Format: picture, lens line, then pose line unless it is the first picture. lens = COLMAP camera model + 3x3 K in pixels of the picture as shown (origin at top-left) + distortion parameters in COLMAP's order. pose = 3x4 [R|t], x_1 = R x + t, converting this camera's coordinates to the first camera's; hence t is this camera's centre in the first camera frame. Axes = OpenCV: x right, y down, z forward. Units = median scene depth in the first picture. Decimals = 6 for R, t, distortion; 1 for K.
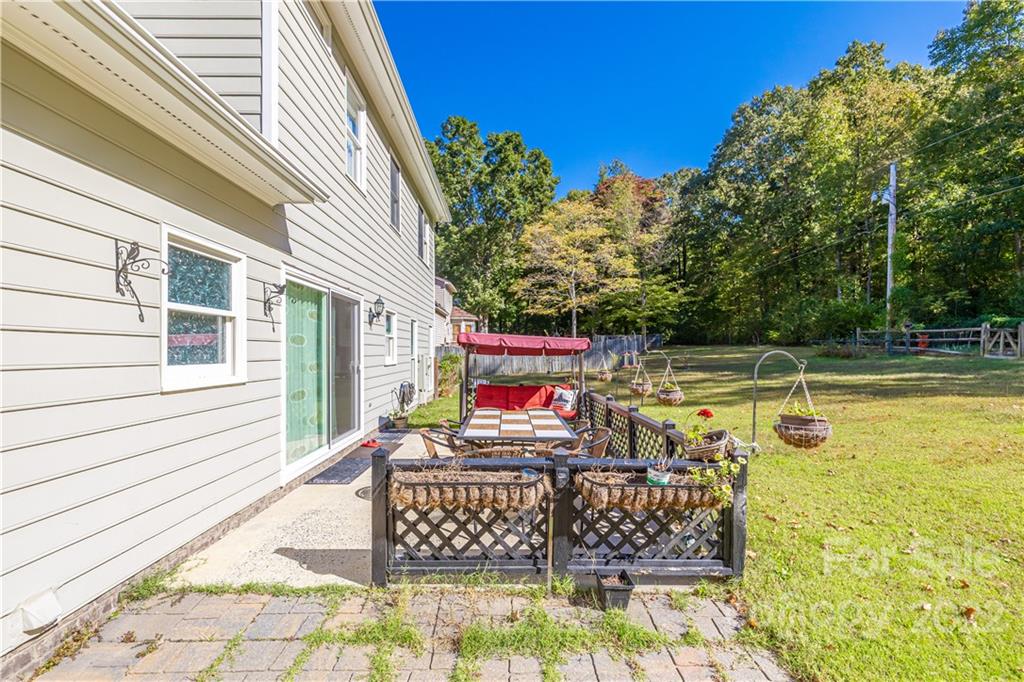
lens RADIAL K [[436.4, 0, 509.3], [0, 436.4, 356.1], [0, 0, 1]] dist [0.000573, -0.000132]
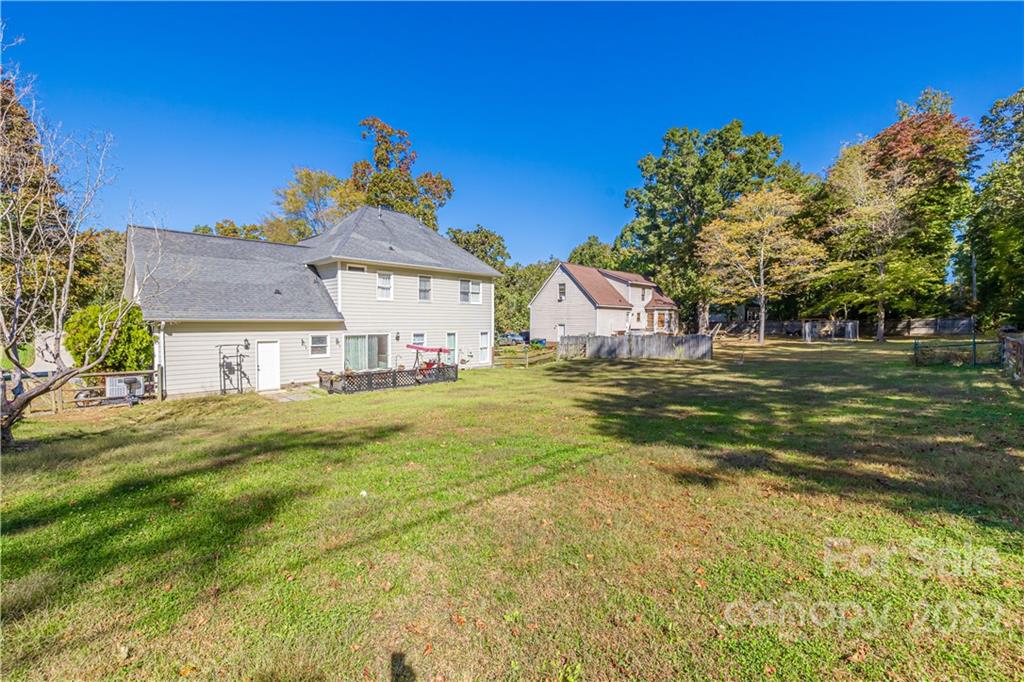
lens RADIAL K [[437.7, 0, 508.1], [0, 437.7, 337.4], [0, 0, 1]] dist [0.008641, -0.000609]
pose [[0.692892, -0.000227, -0.721042, 1.350860], [0.008950, 0.999926, 0.008285, -0.058029], [0.720986, -0.012194, 0.692842, -0.332076]]
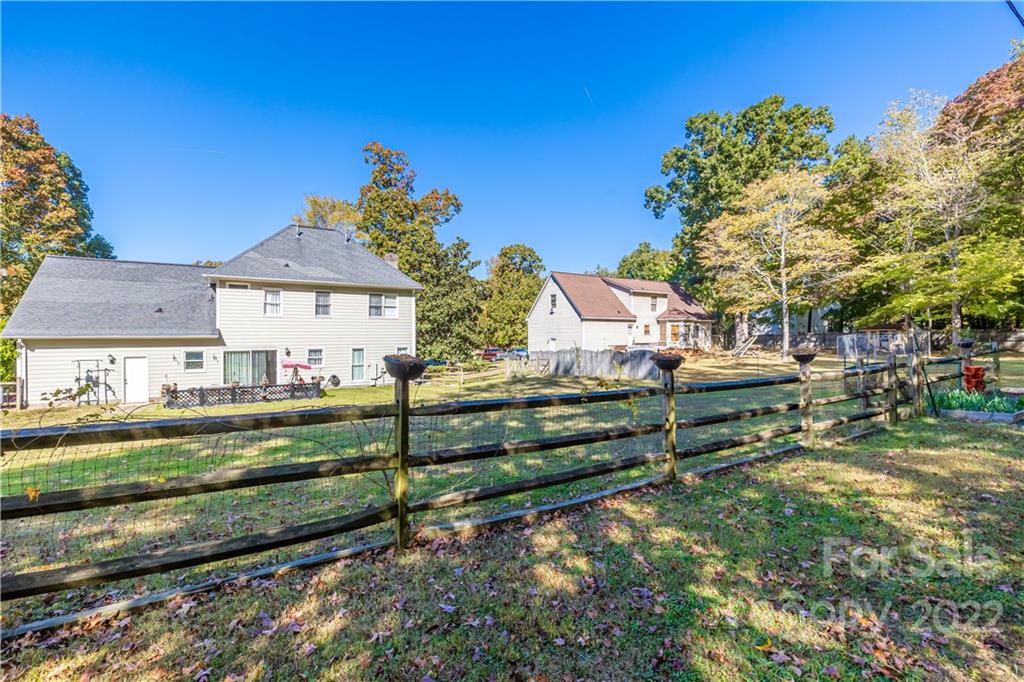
lens RADIAL K [[437.7, 0, 508.1], [0, 437.7, 337.4], [0, 0, 1]] dist [0.008641, -0.000609]
pose [[0.493663, -0.027410, -0.869221, 1.740314], [0.009155, 0.999612, -0.026323, -0.055576], [0.869605, 0.005037, 0.493722, 0.435328]]
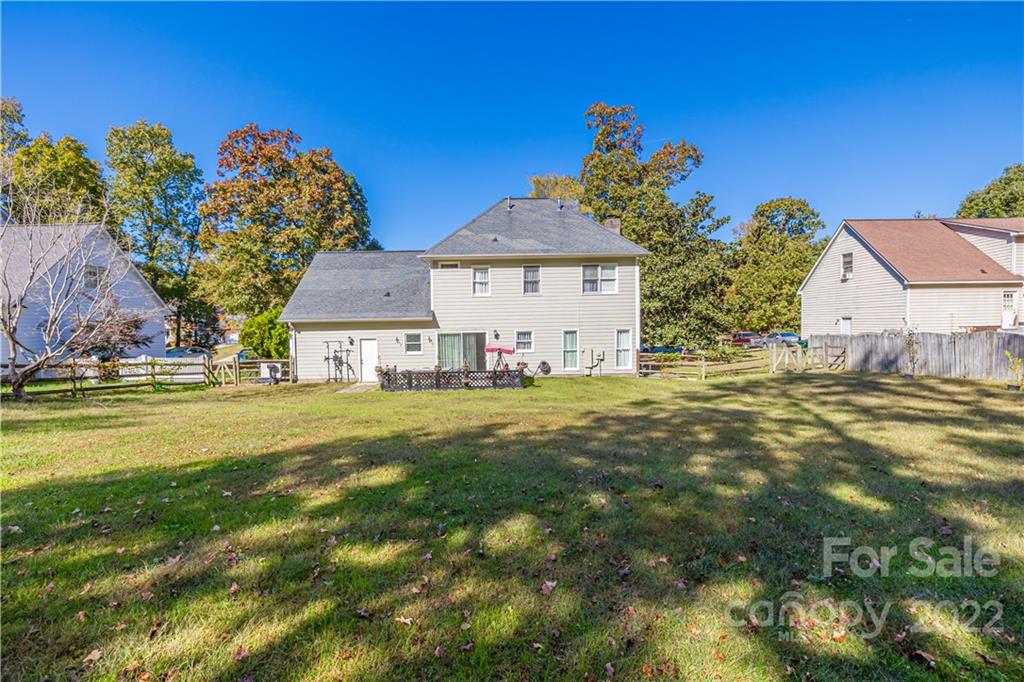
lens RADIAL K [[437.7, 0, 508.1], [0, 437.7, 337.4], [0, 0, 1]] dist [0.008641, -0.000609]
pose [[-0.003596, 0.001100, -0.999993, 1.388194], [0.007942, 0.999968, 0.001071, -0.043409], [0.999962, -0.007938, -0.003605, 0.579667]]
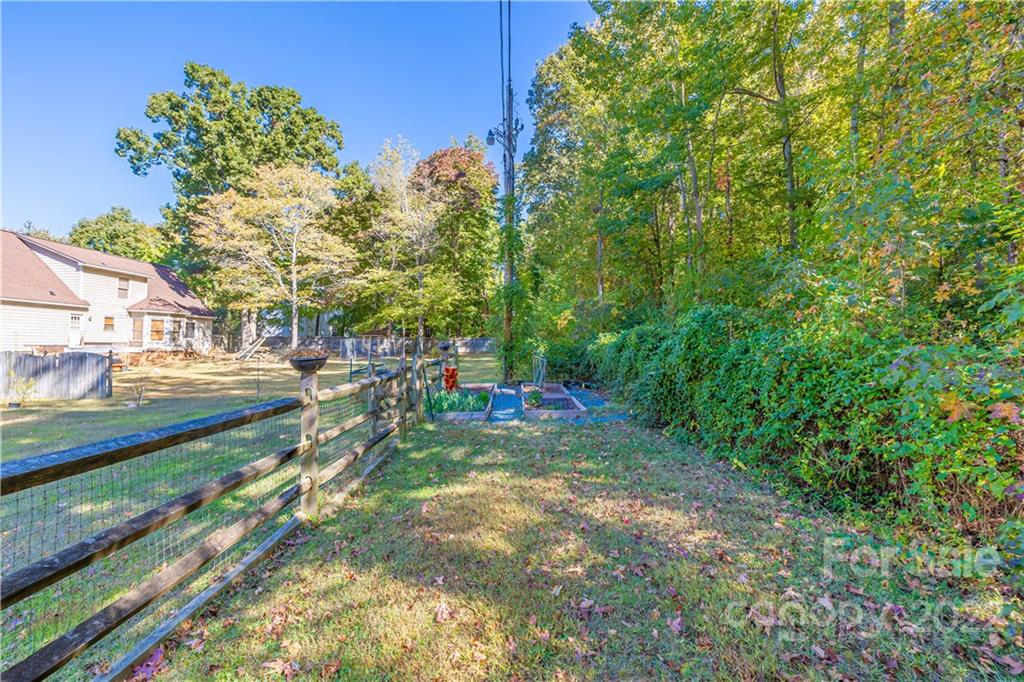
lens RADIAL K [[434.7, 0, 514.4], [0, 434.7, 340.2], [0, 0, 1]] dist [-0.002387, -0.000579]
pose [[0.999674, -0.001622, -0.025485, 1.606071], [0.001068, 0.999764, -0.021719, -0.051426], [0.025514, 0.021685, 0.999439, 0.707819]]
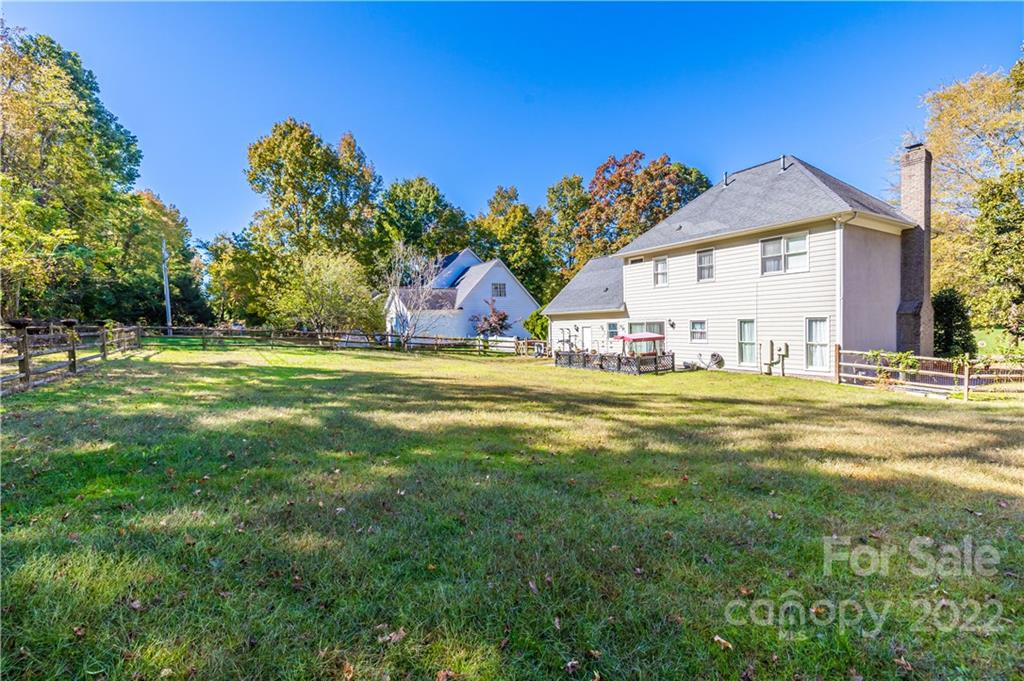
lens RADIAL K [[437.7, 0, 508.1], [0, 437.7, 336.9], [0, 0, 1]] dist [0.008641, -0.000609]
pose [[-0.856602, 0.009586, -0.515888, 1.144485], [-0.002879, 0.999723, 0.023356, -0.039983], [0.515969, 0.021492, -0.856338, 1.572630]]
